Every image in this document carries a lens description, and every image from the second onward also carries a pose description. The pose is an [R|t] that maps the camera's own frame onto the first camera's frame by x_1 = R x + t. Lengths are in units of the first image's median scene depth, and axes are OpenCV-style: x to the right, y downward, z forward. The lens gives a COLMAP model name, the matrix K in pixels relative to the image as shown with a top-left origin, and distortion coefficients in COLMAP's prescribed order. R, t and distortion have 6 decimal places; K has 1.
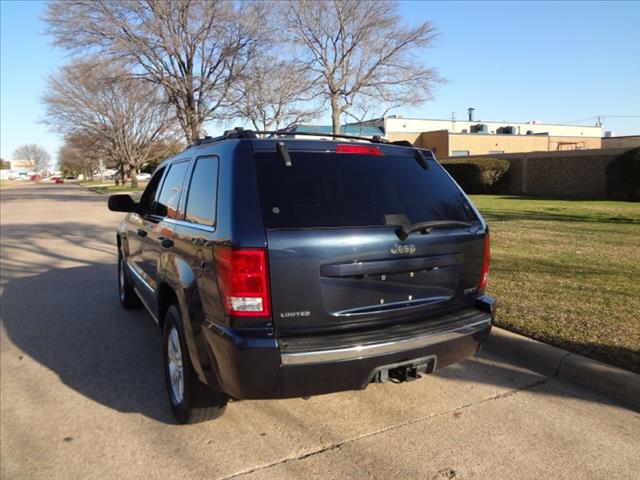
lens RADIAL K [[480.4, 0, 325.8], [0, 480.4, 238.8], [0, 0, 1]] dist [-0.052134, 0.014153]
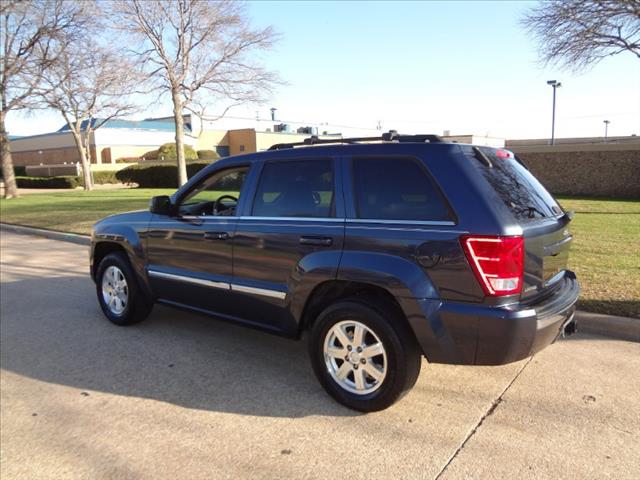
lens RADIAL K [[480.4, 0, 324.2], [0, 480.4, 236.3], [0, 0, 1]] dist [-0.052134, 0.014153]
pose [[0.906711, -0.054667, 0.418193, -0.129234], [0.054656, 0.998433, 0.012015, -0.002517], [-0.418195, 0.011962, 0.908279, 0.013455]]
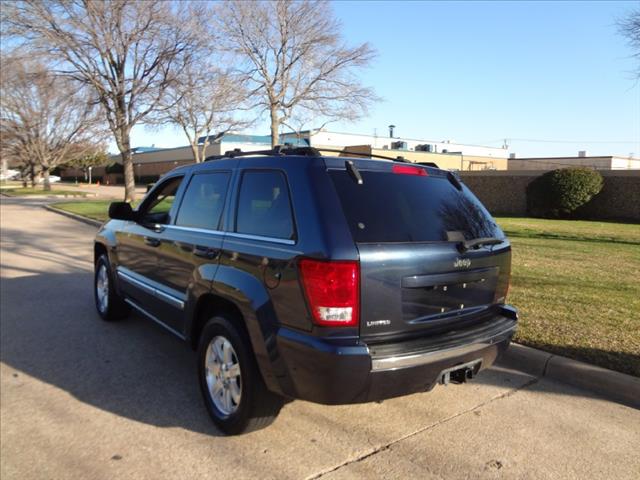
lens RADIAL K [[480.4, 0, 325.8], [0, 480.4, 236.6], [0, 0, 1]] dist [-0.052134, 0.014153]
pose [[0.984512, 0.017753, 0.174417, -0.045783], [-0.013281, 0.999553, -0.026772, -0.000697], [-0.174815, 0.024040, 0.984308, -0.005111]]
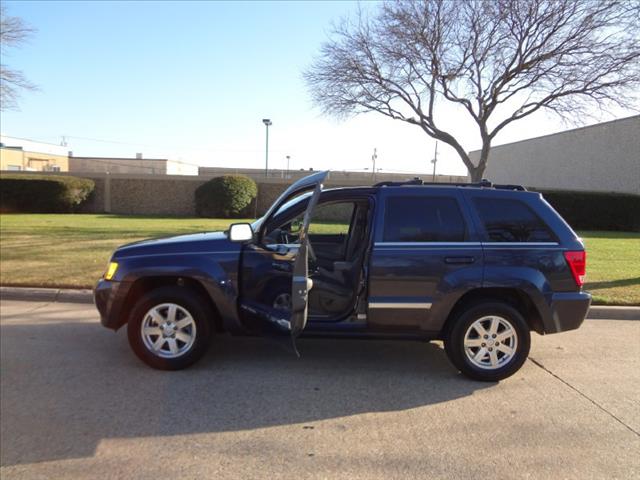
lens RADIAL K [[480.4, 0, 316.5], [0, 480.4, 241.4], [0, 0, 1]] dist [-0.052134, 0.014153]
pose [[0.461543, -0.054481, 0.885443, -0.293216], [0.079168, 0.996659, 0.020057, -0.017850], [-0.883578, 0.060842, 0.464314, 0.127109]]
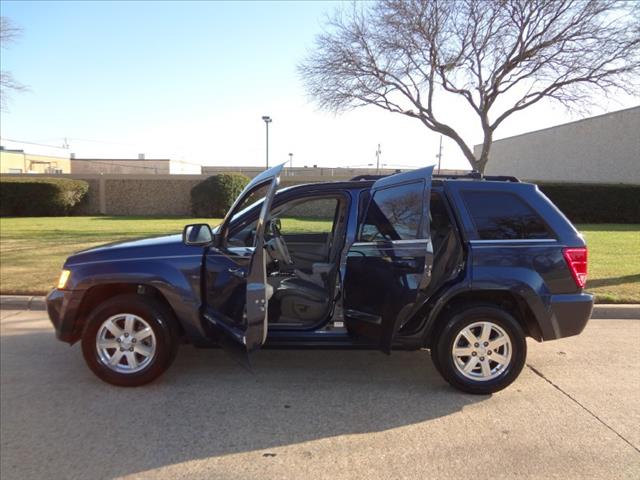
lens RADIAL K [[480.4, 0, 317.5], [0, 480.4, 243.8], [0, 0, 1]] dist [-0.052134, 0.014153]
pose [[0.471481, -0.072061, 0.878927, -0.265670], [0.097407, 0.994813, 0.029311, -0.017424], [-0.876480, 0.071794, 0.476054, 0.123298]]
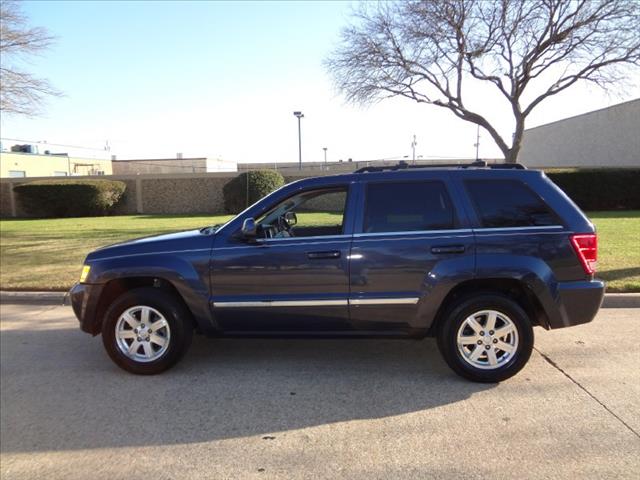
lens RADIAL K [[480.4, 0, 317.6], [0, 480.4, 245.8], [0, 0, 1]] dist [-0.052134, 0.014153]
pose [[0.538352, -0.096071, 0.837226, -0.262415], [0.120501, 0.992047, 0.036353, -0.014805], [-0.834061, 0.081316, 0.545647, 0.107745]]
